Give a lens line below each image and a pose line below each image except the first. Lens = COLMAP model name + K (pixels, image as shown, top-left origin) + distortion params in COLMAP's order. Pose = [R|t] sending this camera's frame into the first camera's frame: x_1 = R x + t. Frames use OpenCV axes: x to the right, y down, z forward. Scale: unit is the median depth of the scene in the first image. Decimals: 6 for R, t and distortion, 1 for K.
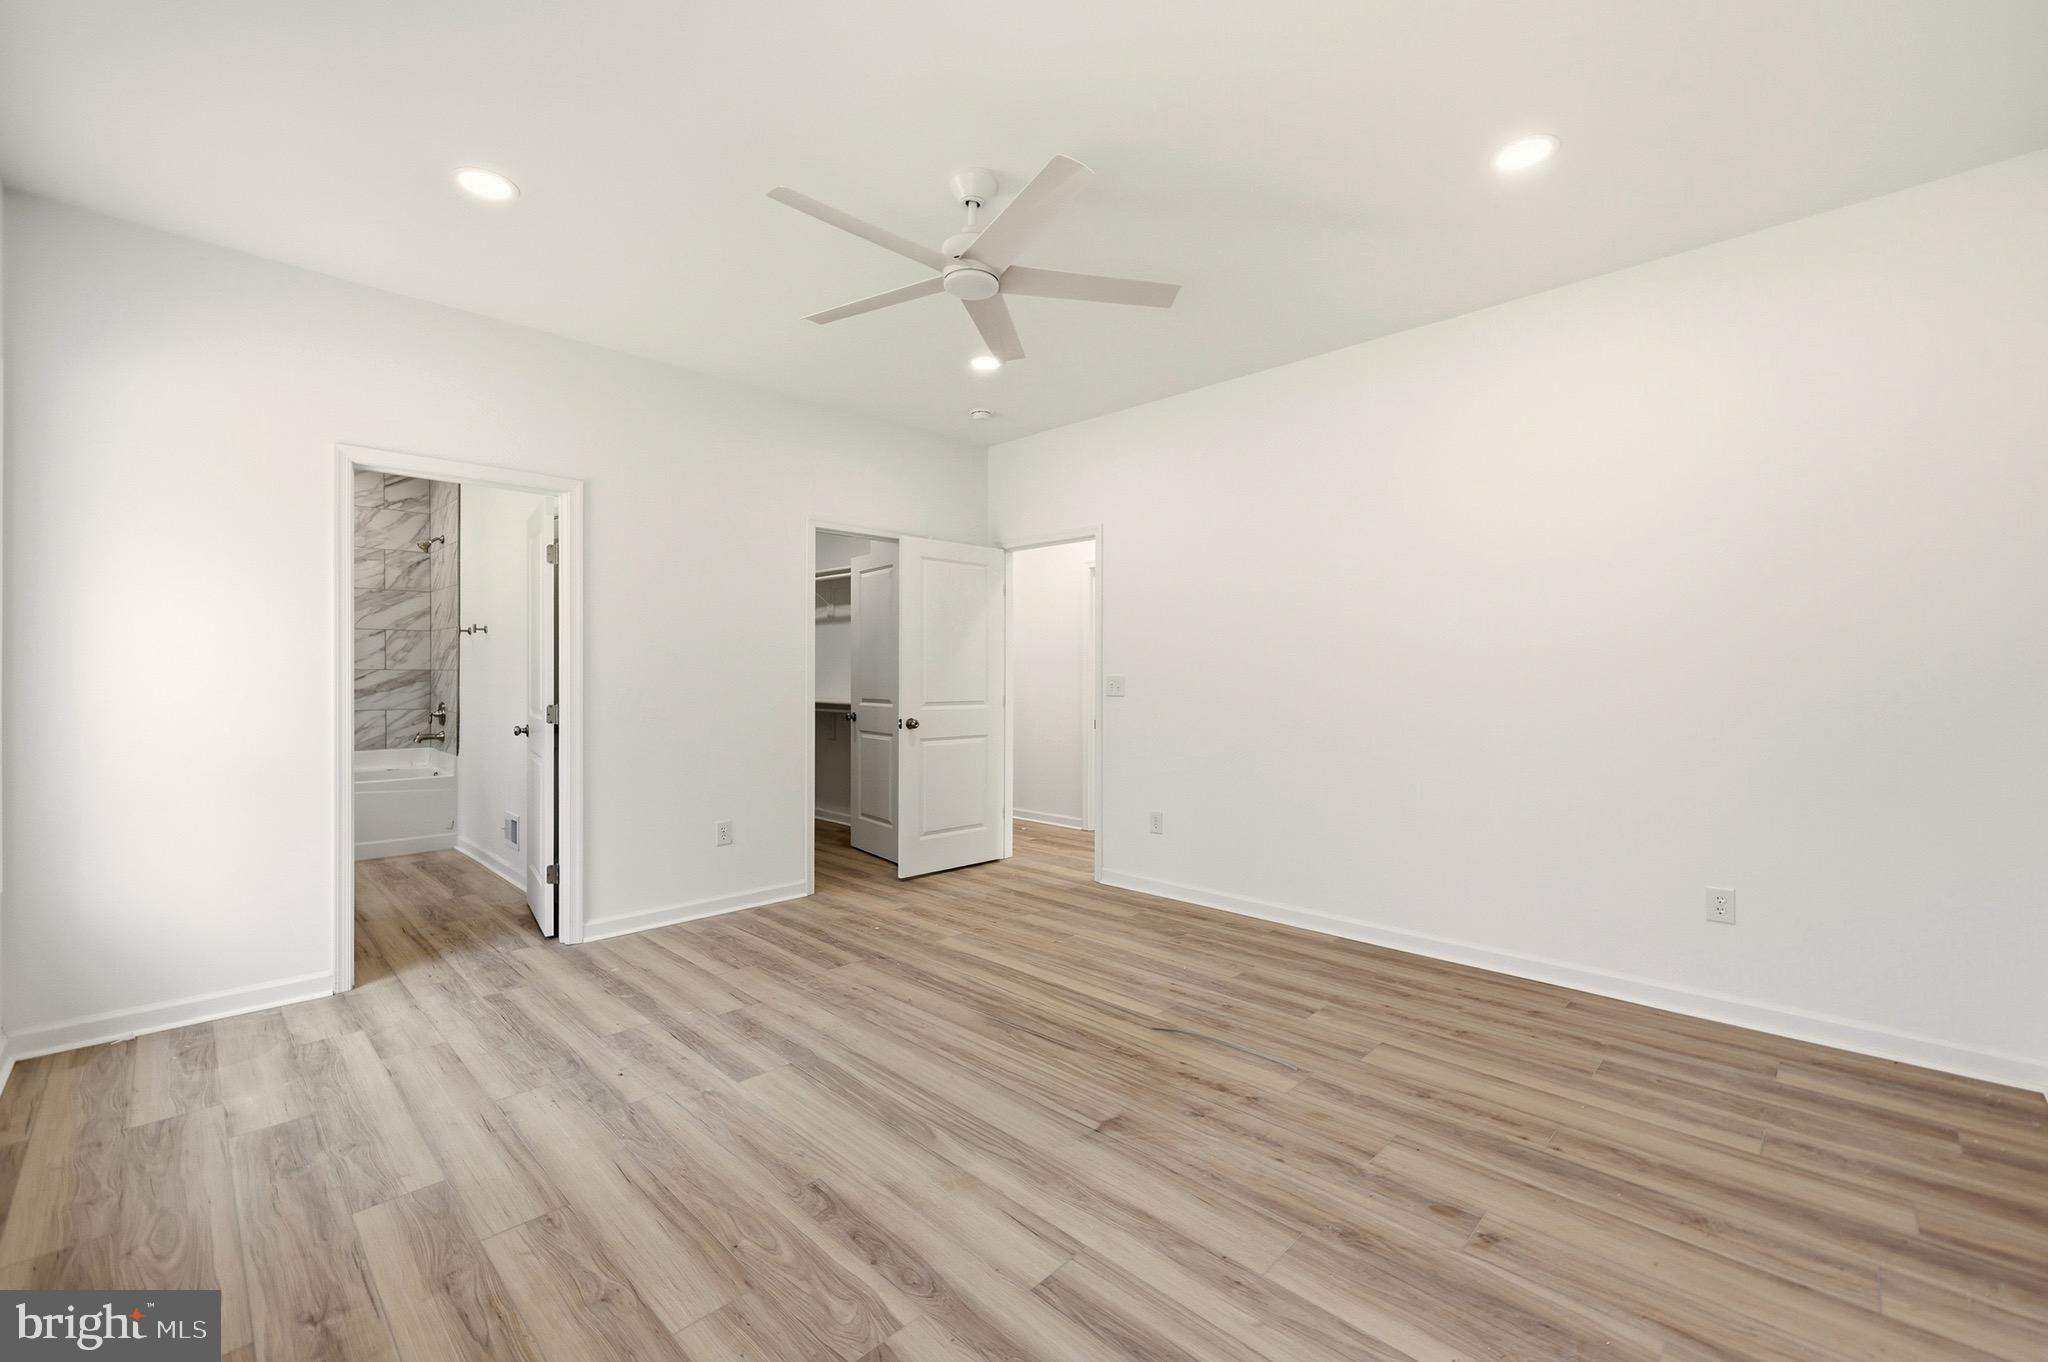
lens RADIAL K [[826.0, 0, 1024.0], [0, 826.0, 681.0], [0, 0, 1]] dist [-0.001278, 0.000078]
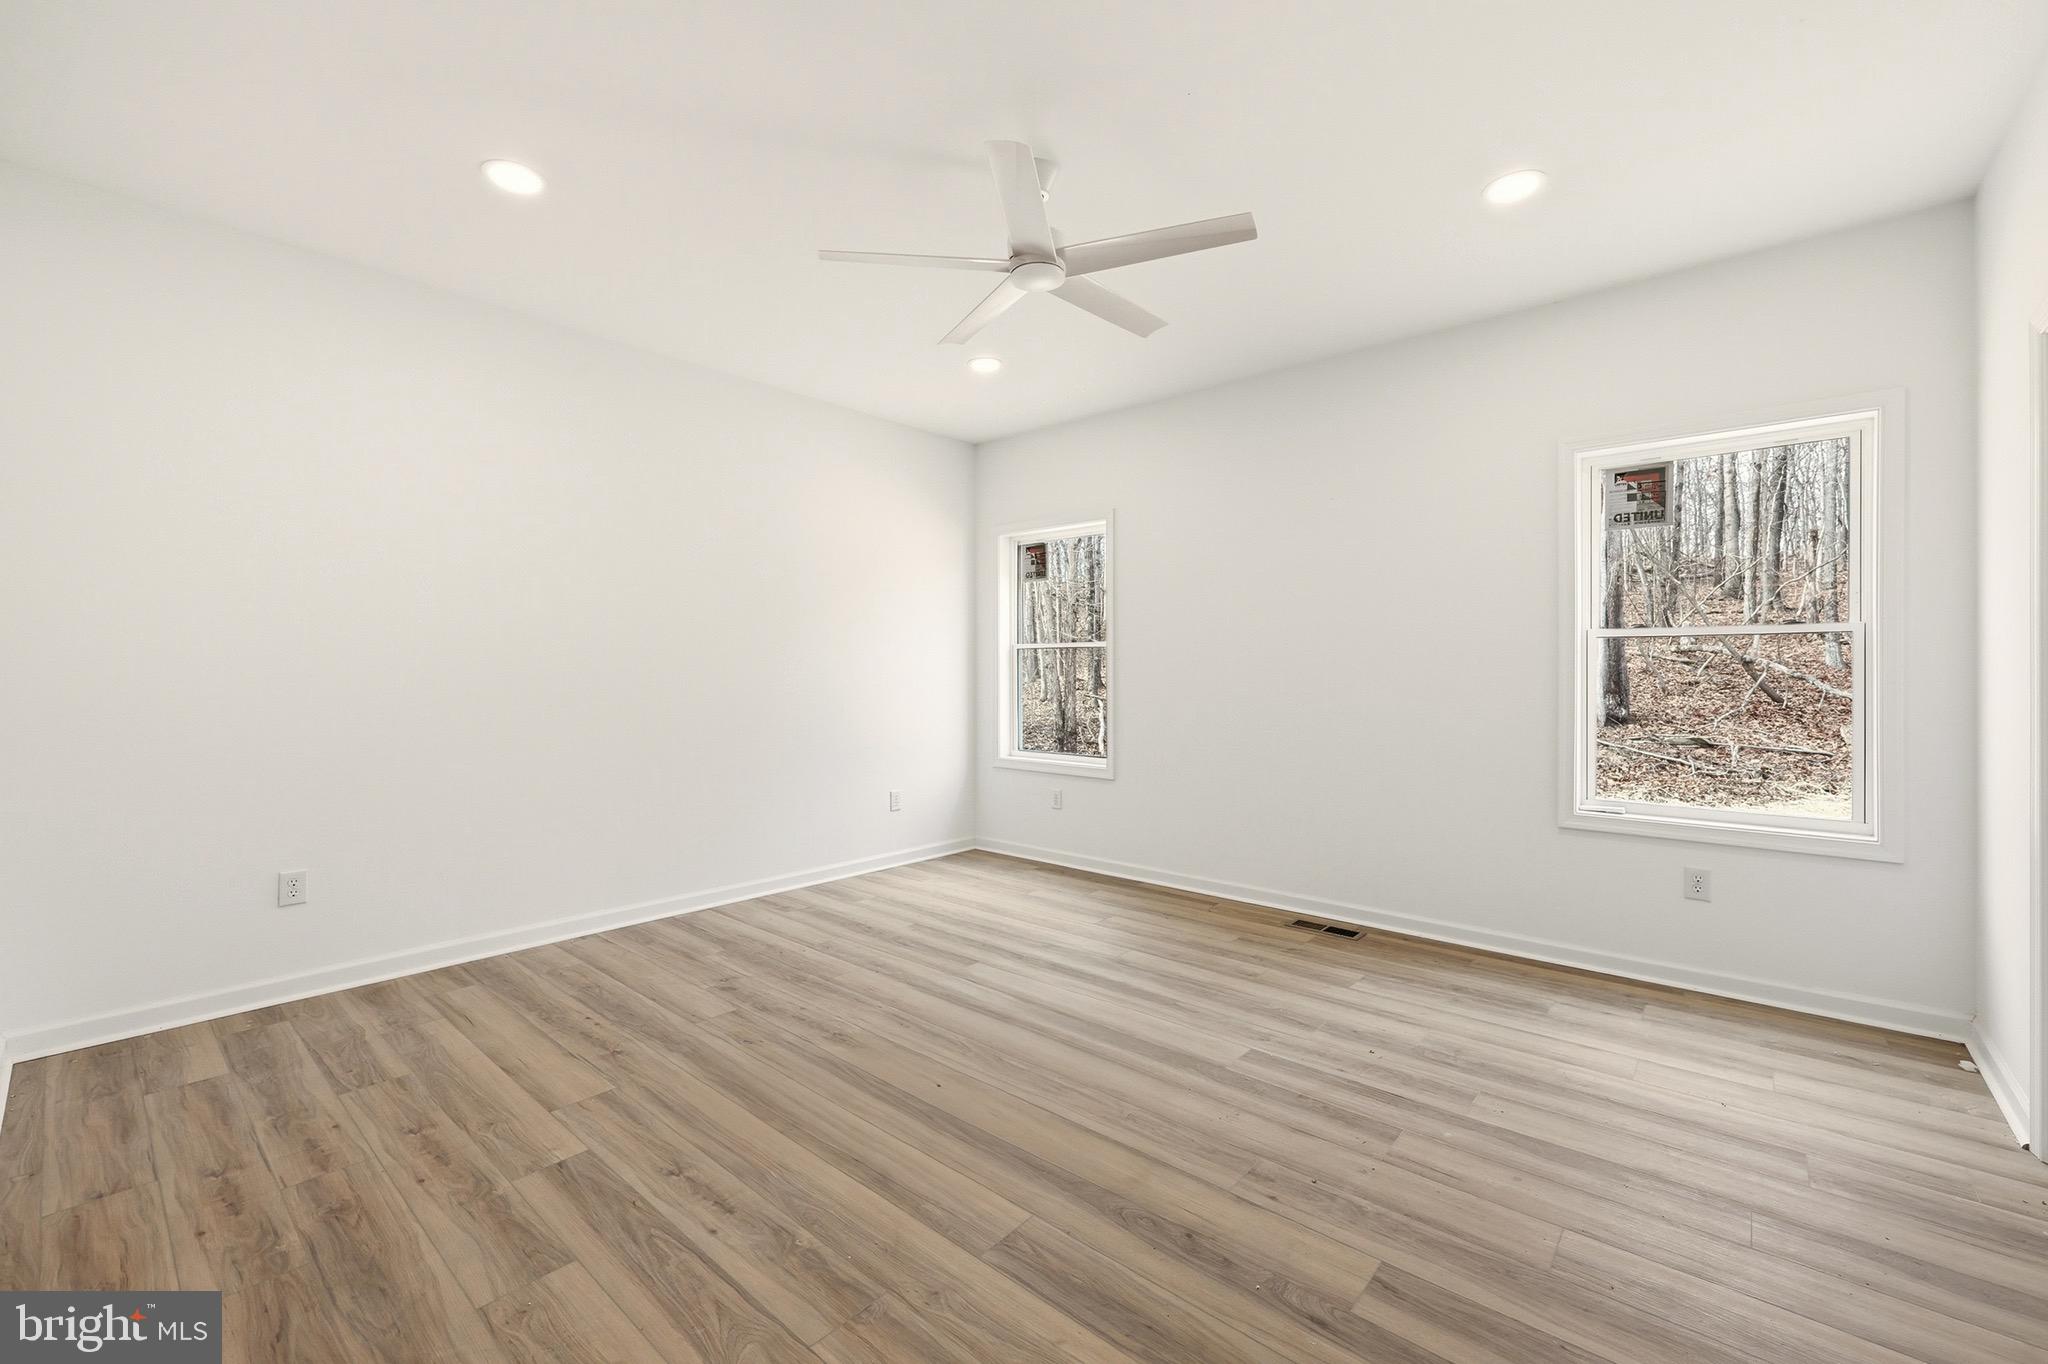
lens RADIAL K [[826.0, 0, 1024.0], [0, 826.0, 682.0], [0, 0, 1]] dist [-0.001278, 0.000078]
pose [[-0.998340, 0.000320, -0.057600, 0.006423], [-0.000917, 0.999770, 0.021448, -0.008494], [0.057593, 0.021466, -0.998109, 1.500526]]
